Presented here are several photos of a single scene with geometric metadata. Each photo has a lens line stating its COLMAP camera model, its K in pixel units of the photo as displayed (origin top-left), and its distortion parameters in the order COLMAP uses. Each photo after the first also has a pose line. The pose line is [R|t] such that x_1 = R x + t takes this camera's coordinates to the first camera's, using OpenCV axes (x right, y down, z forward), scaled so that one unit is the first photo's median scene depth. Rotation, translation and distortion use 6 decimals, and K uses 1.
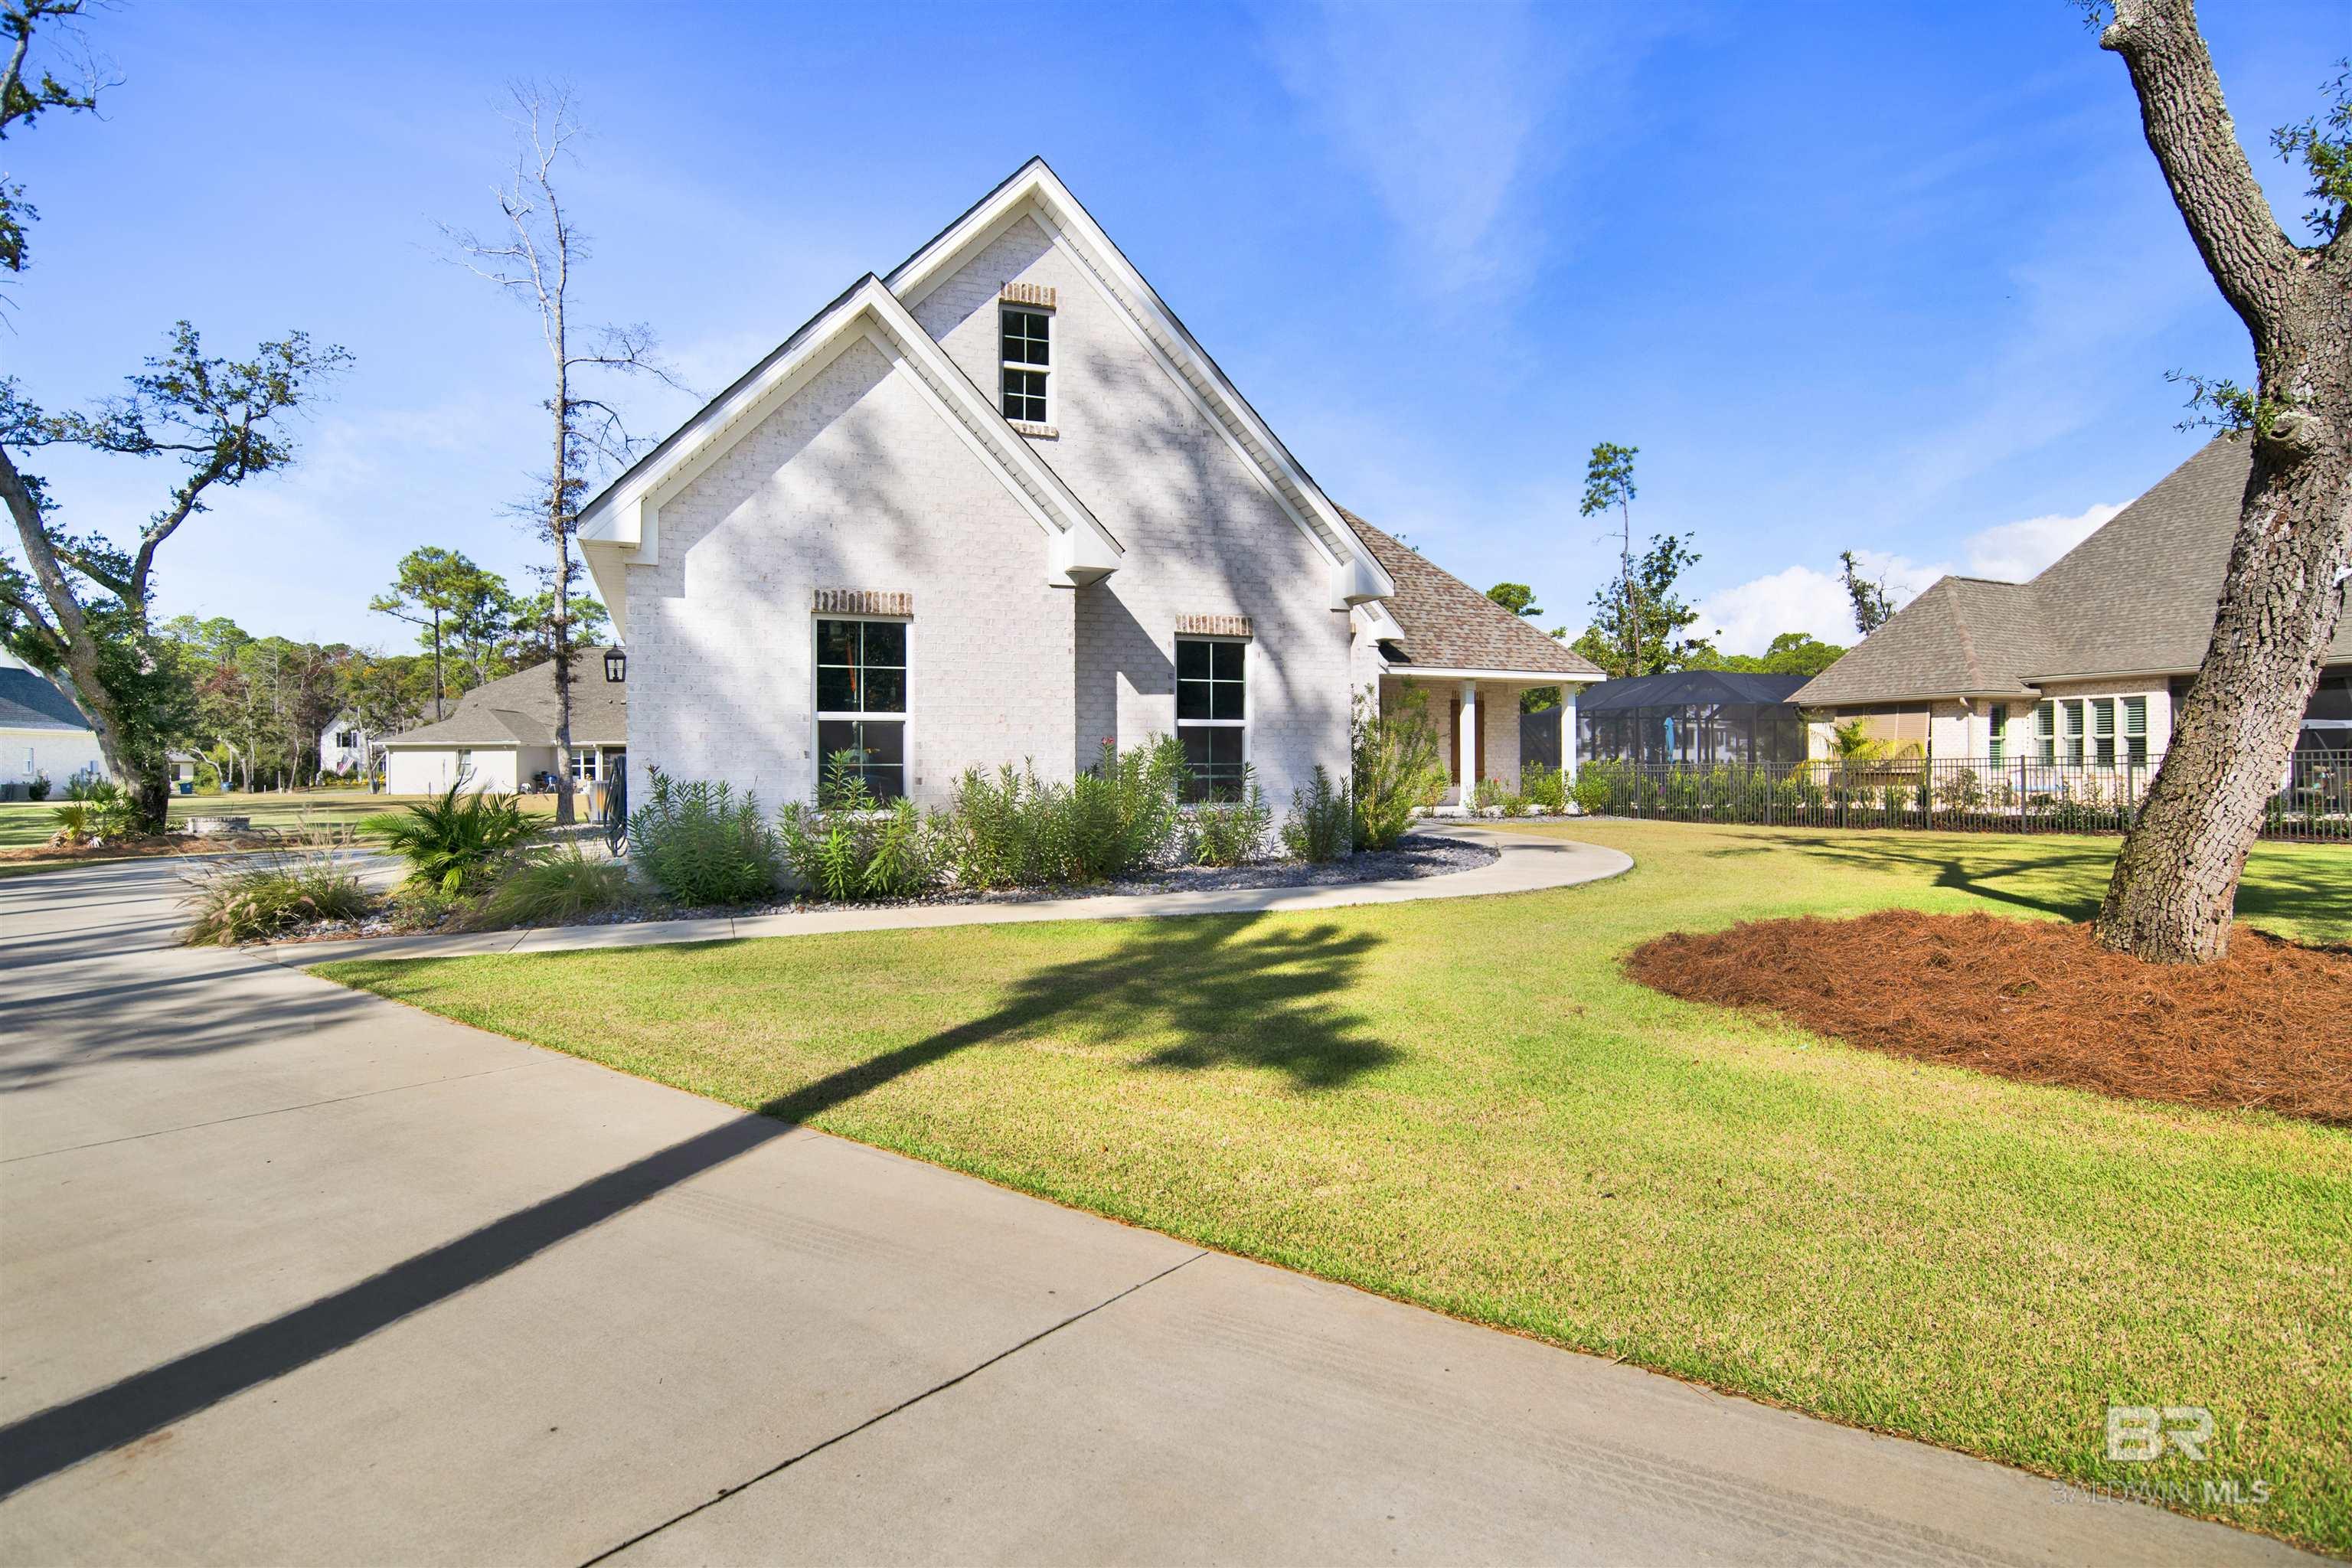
lens RADIAL K [[1219.0, 0, 1191.7], [0, 1219.0, 747.5], [0, 0, 1]] dist [-0.067149, 0.021466]
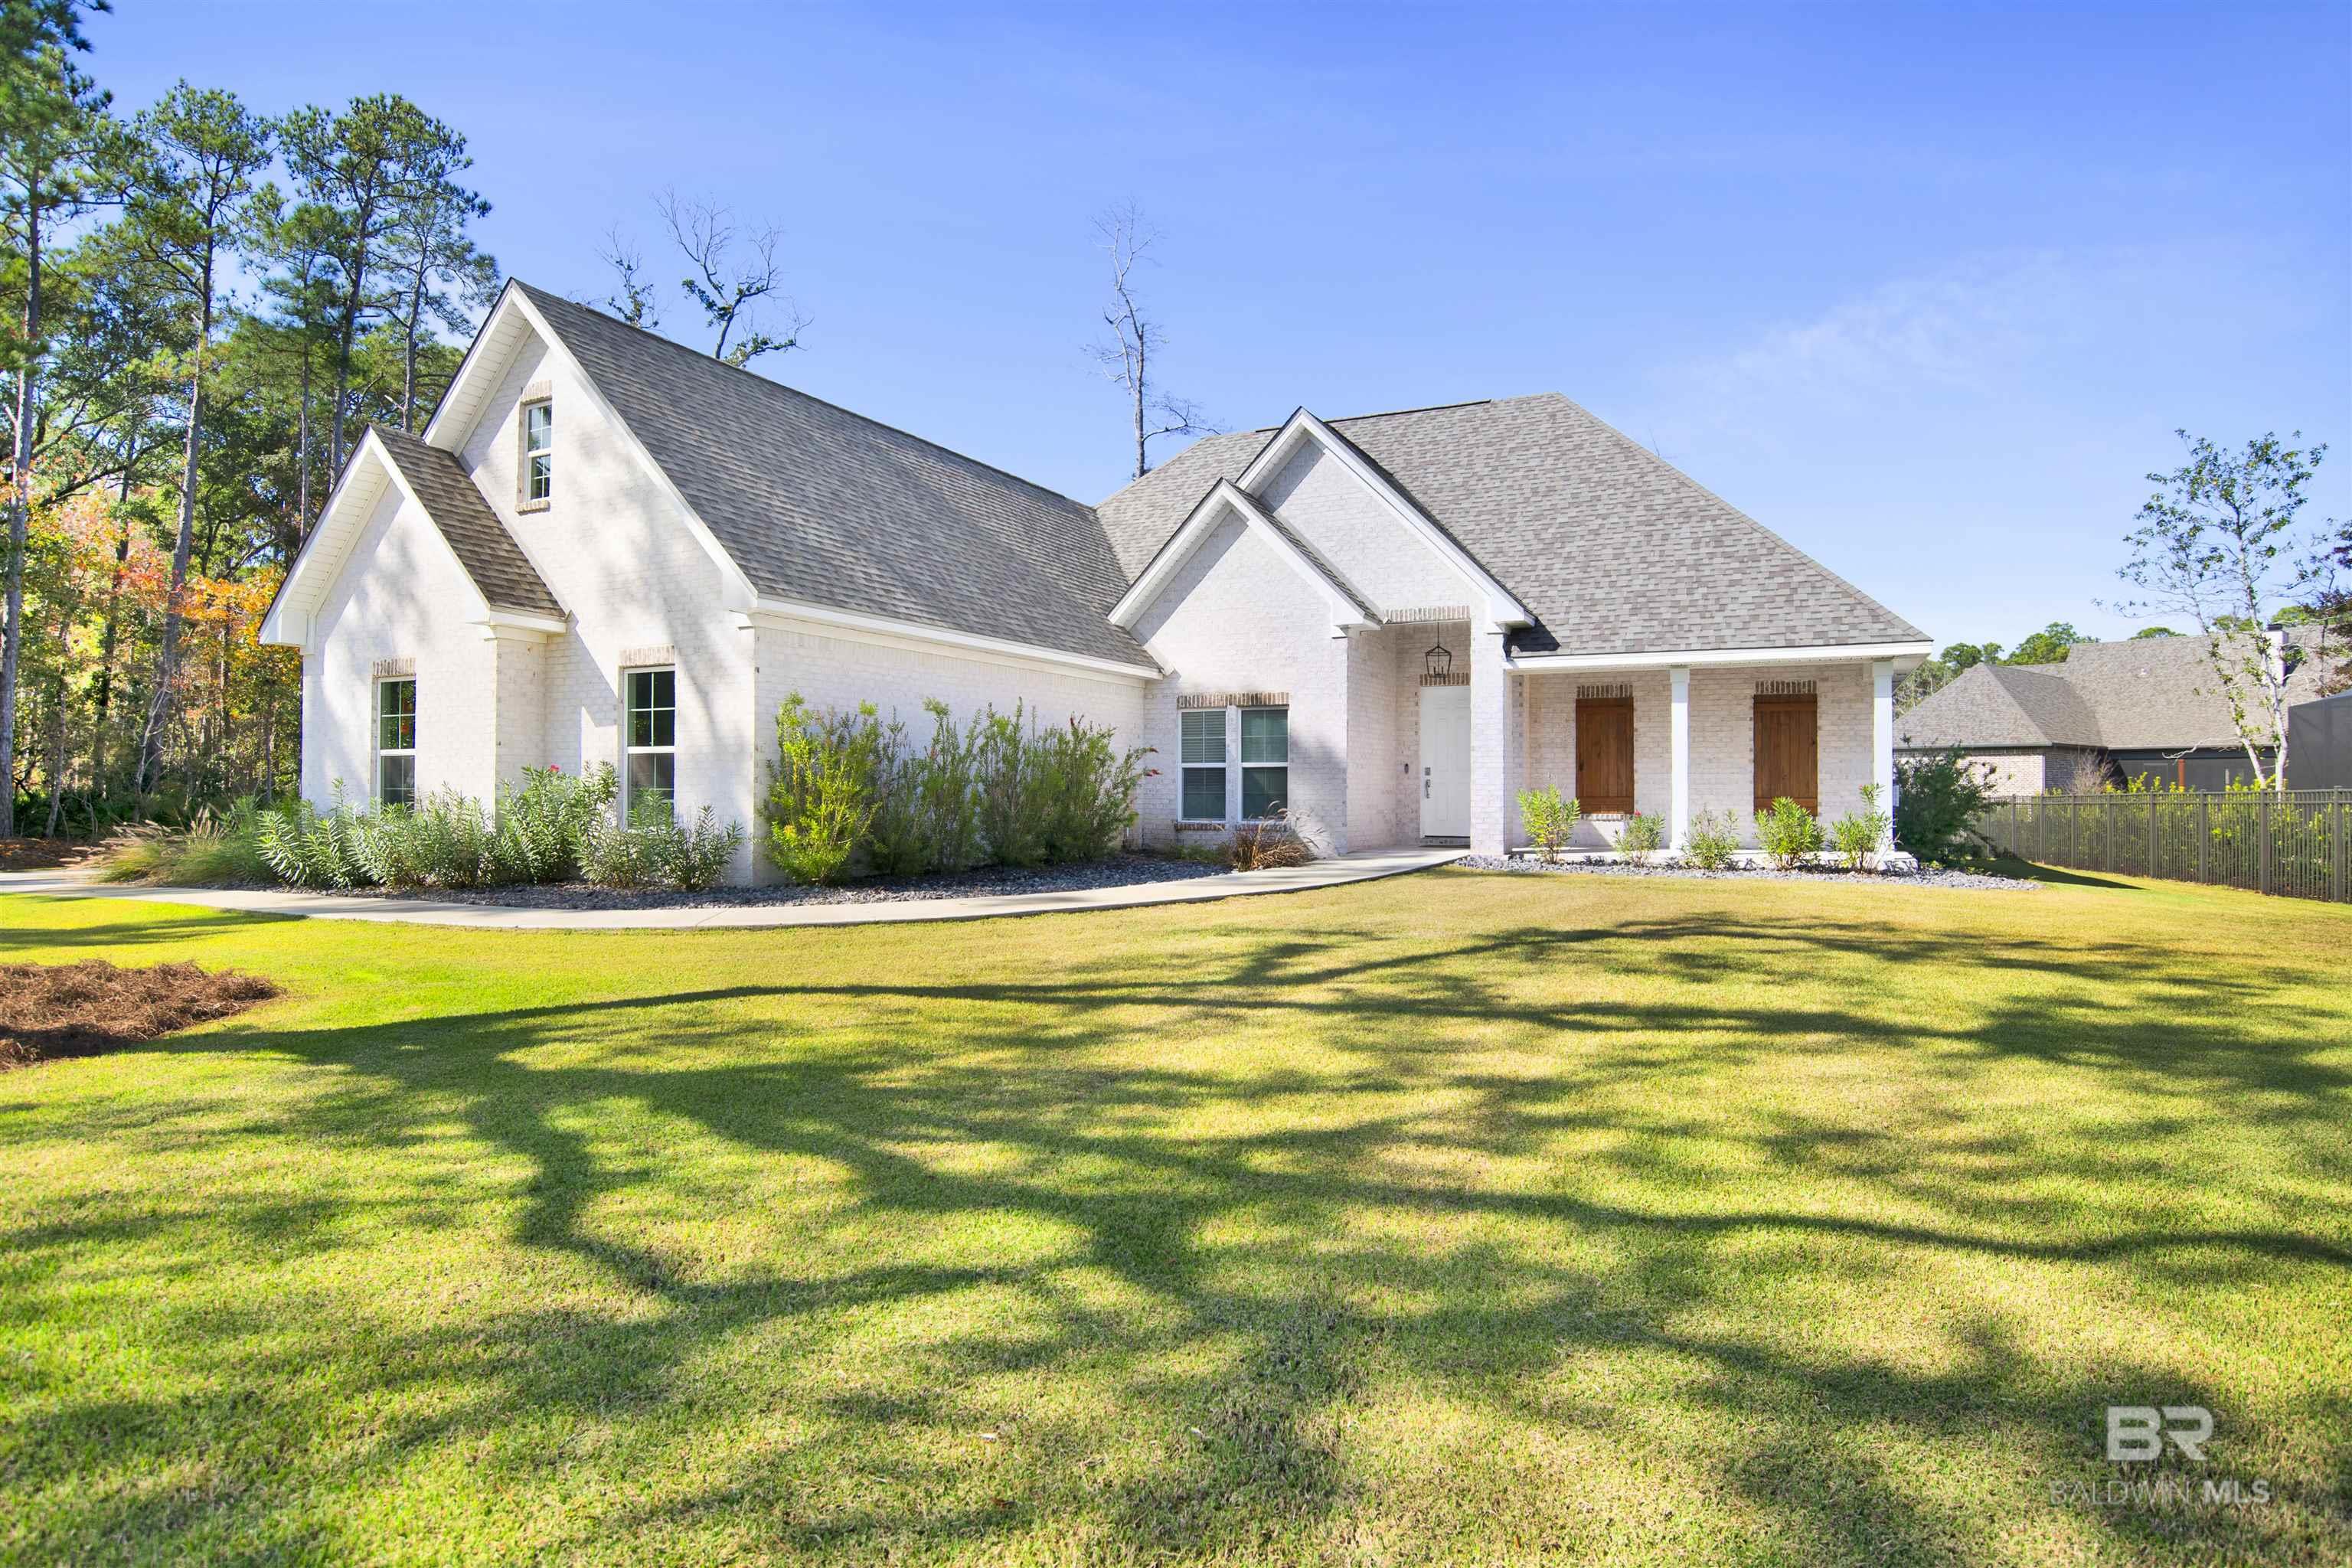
lens RADIAL K [[1251.7, 0, 1189.3], [0, 1251.7, 750.9], [0, 0, 1]] dist [-0.073810, 0.026616]
pose [[0.670535, -0.019933, -0.741610, 1.103735], [0.009558, 0.999788, -0.018230, 0.004091], [0.741816, 0.005135, 0.670584, 0.631554]]
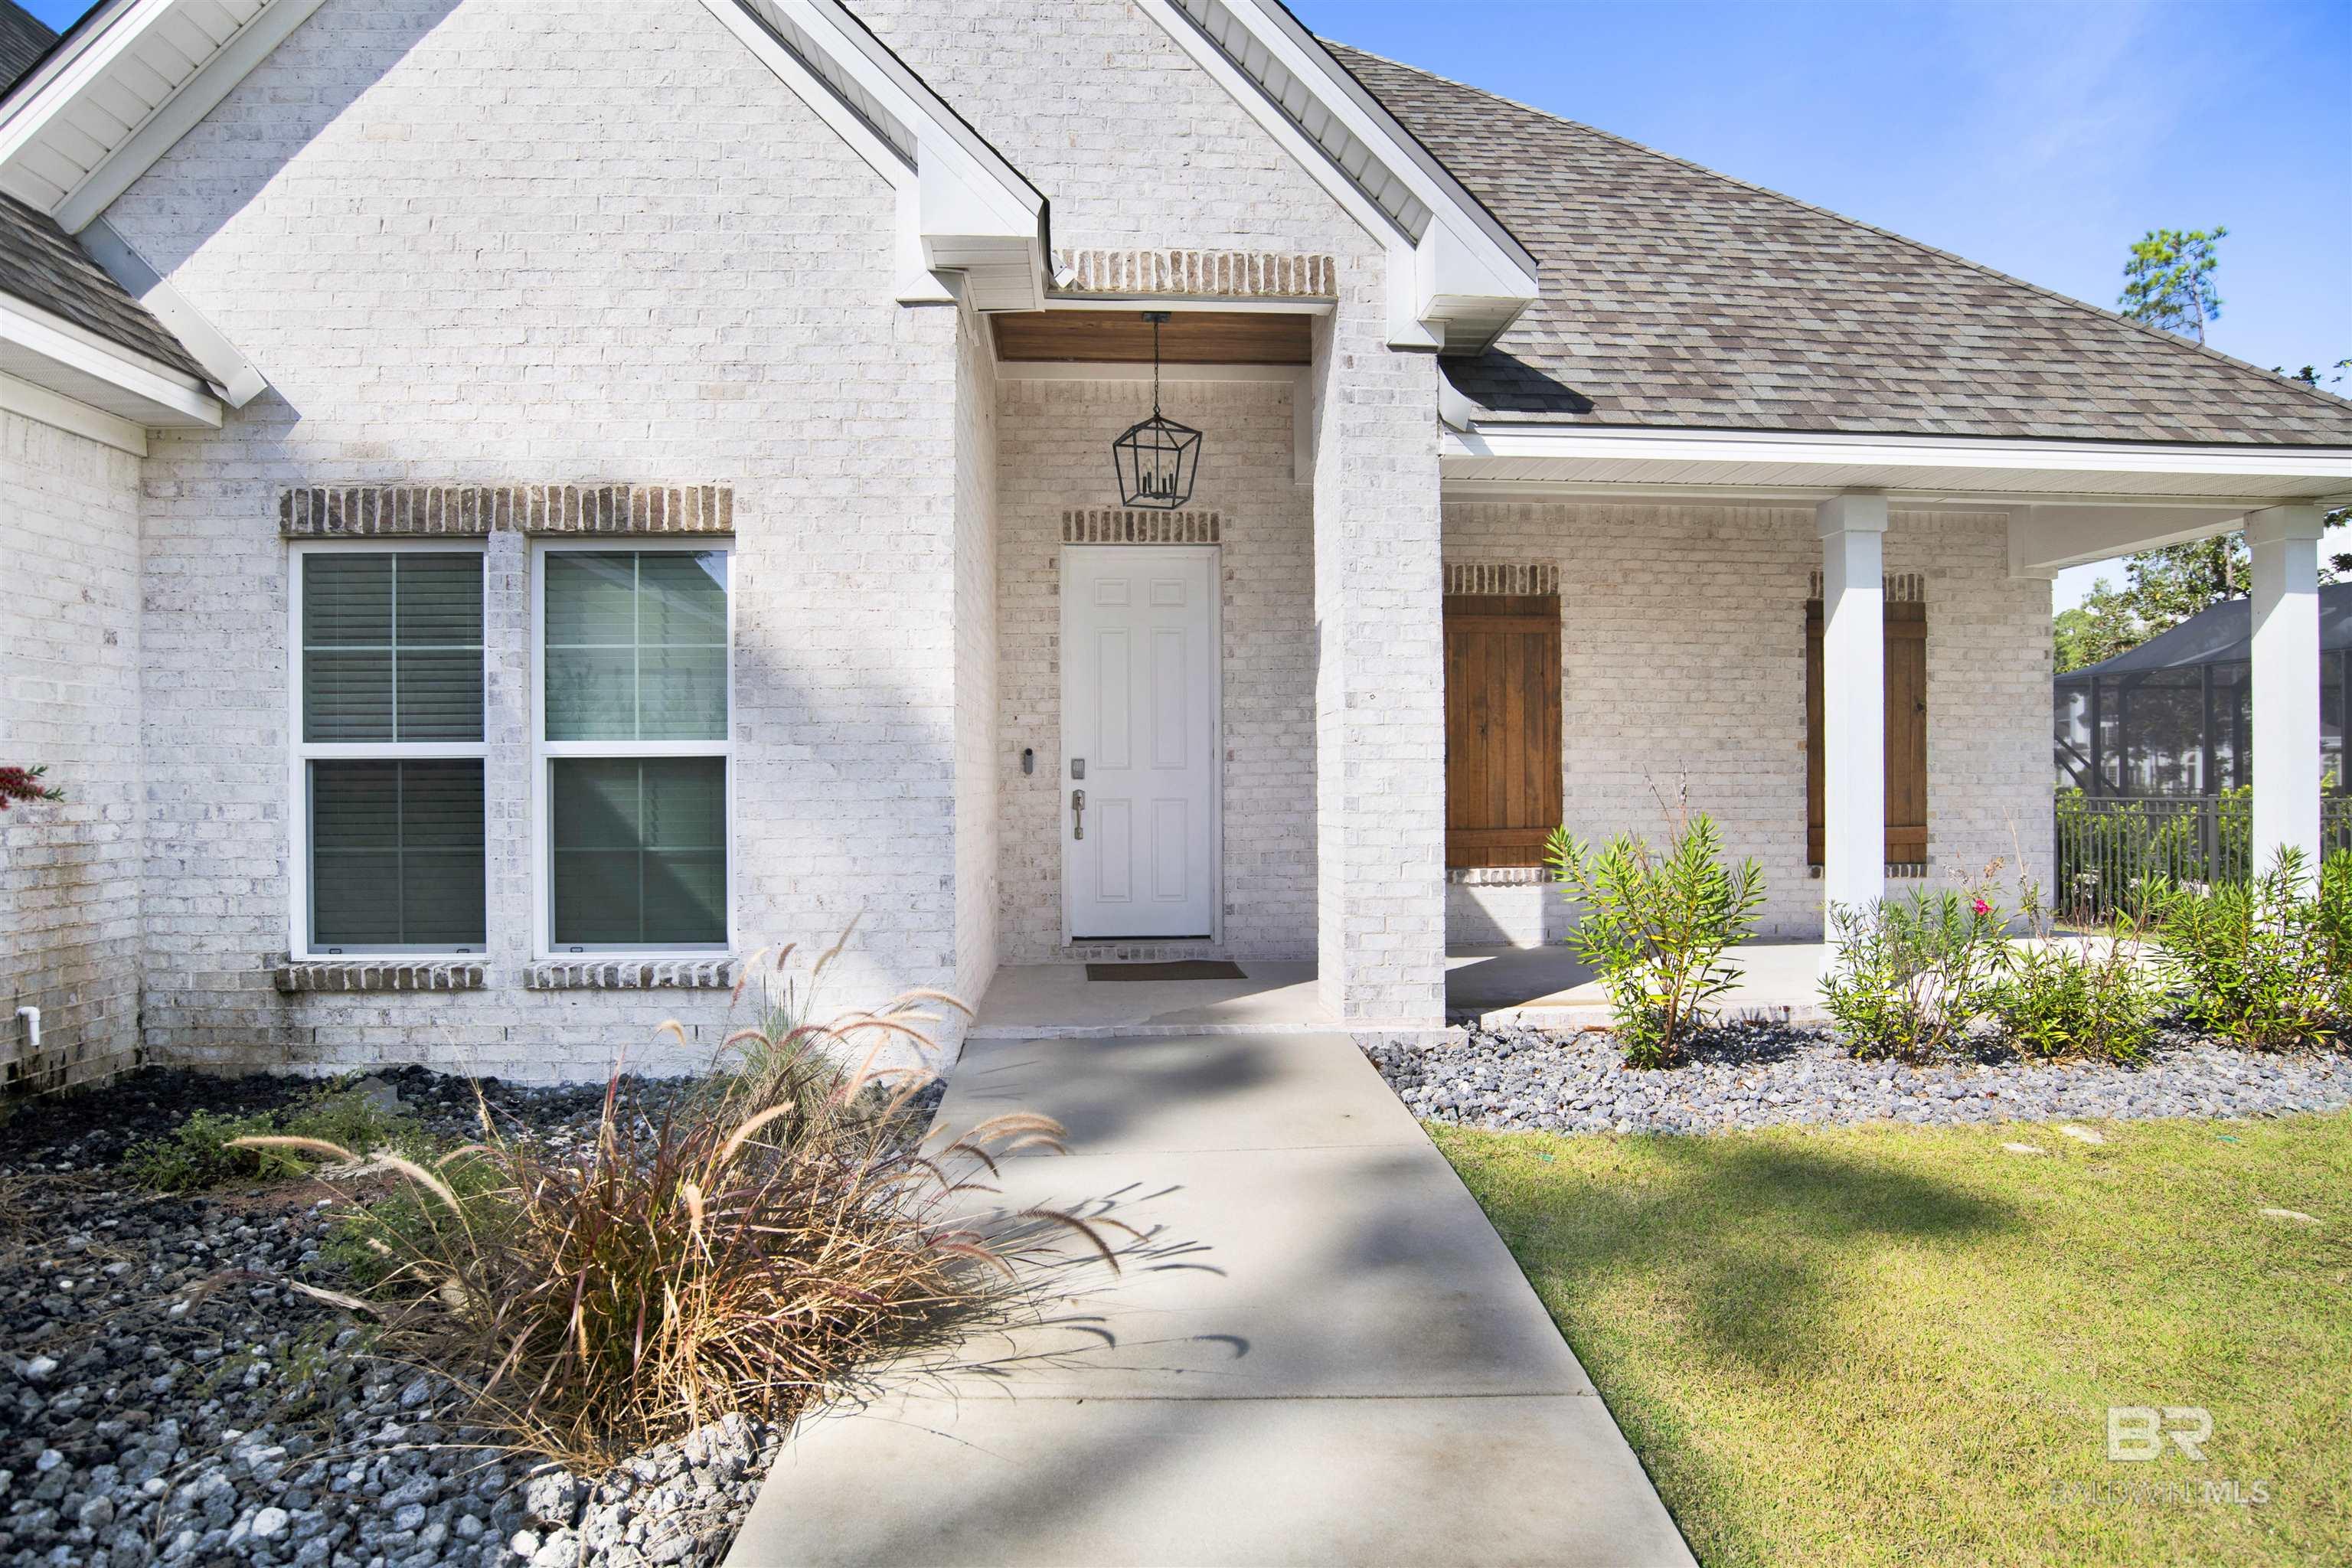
lens RADIAL K [[1275.5, 0, 1166.9], [0, 1275.5, 767.6], [0, 0, 1]] dist [-0.079188, 0.032157]
pose [[0.949630, -0.005895, -0.313318, 0.338276], [0.008972, 0.999925, 0.008381, -0.001296], [0.313245, -0.010770, 0.949611, 1.373858]]
